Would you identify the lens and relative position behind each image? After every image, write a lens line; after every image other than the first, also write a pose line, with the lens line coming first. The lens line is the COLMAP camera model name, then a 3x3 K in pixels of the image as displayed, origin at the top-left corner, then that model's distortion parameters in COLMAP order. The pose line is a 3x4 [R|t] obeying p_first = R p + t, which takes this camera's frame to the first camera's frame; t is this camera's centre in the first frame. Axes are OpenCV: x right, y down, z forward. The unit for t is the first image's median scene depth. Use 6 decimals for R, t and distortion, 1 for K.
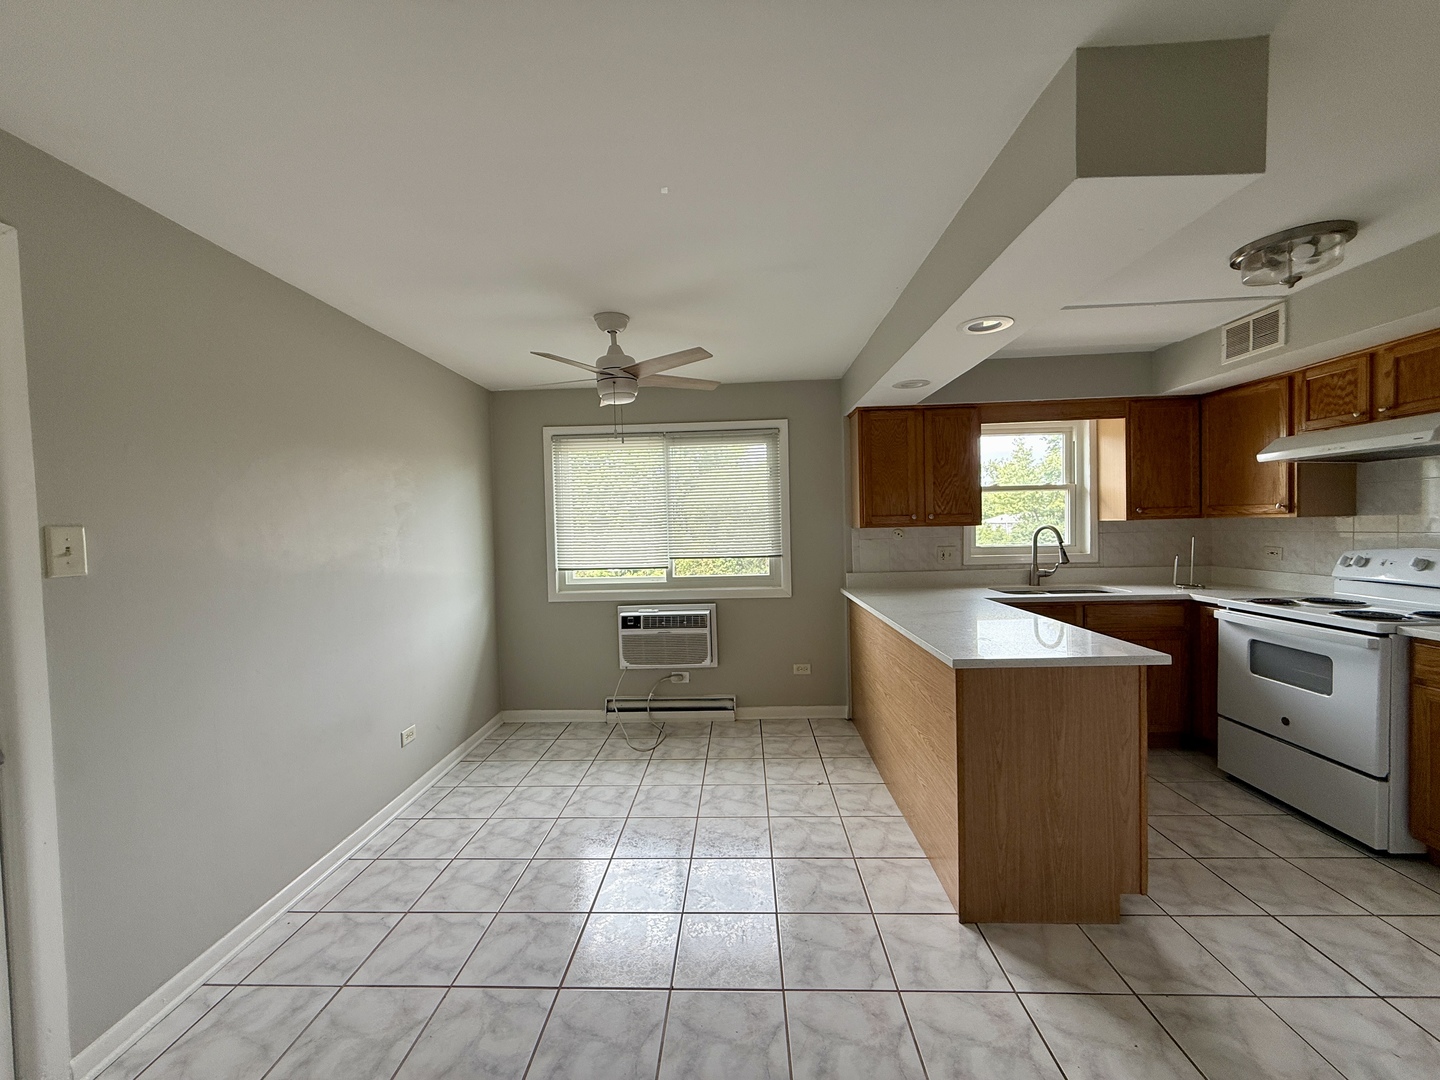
lens RADIAL K [[574.6, 0, 715.9], [0, 574.6, 542.9], [0, 0, 1]] dist [-0.001404, -0.000053]
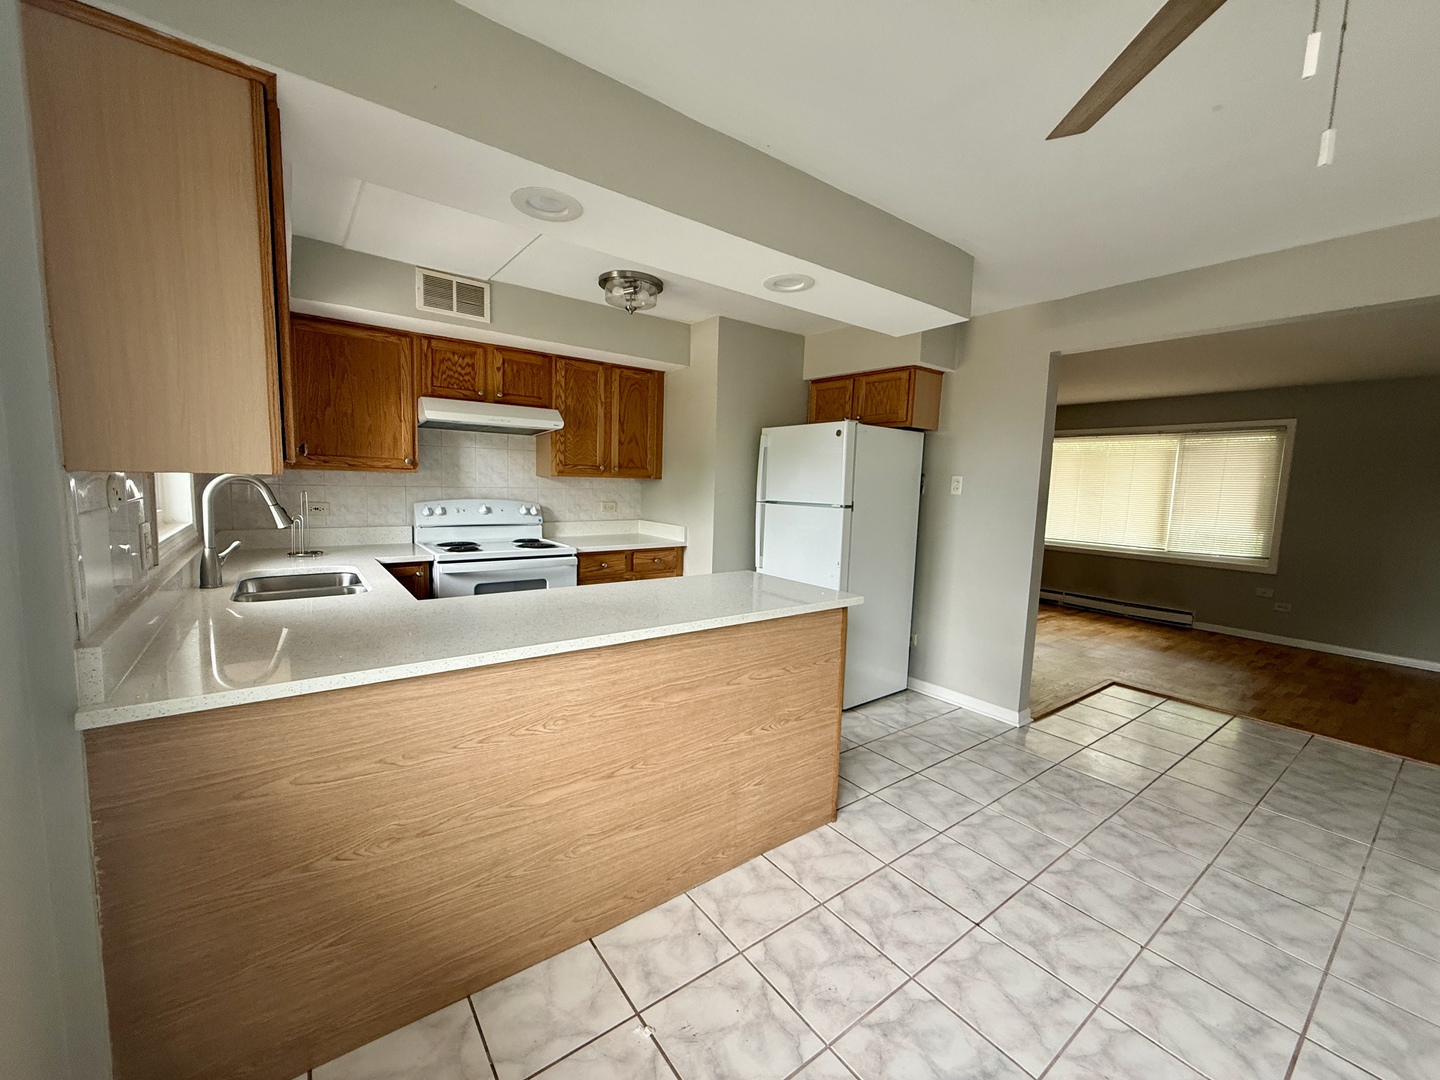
lens RADIAL K [[574.6, 0, 715.9], [0, 574.6, 542.9], [0, 0, 1]] dist [-0.001404, -0.000053]
pose [[-0.631141, -0.076477, 0.771888, -0.208596], [0.012020, 0.994044, 0.108316, -0.026249], [-0.775575, 0.077641, -0.626463, 1.381752]]
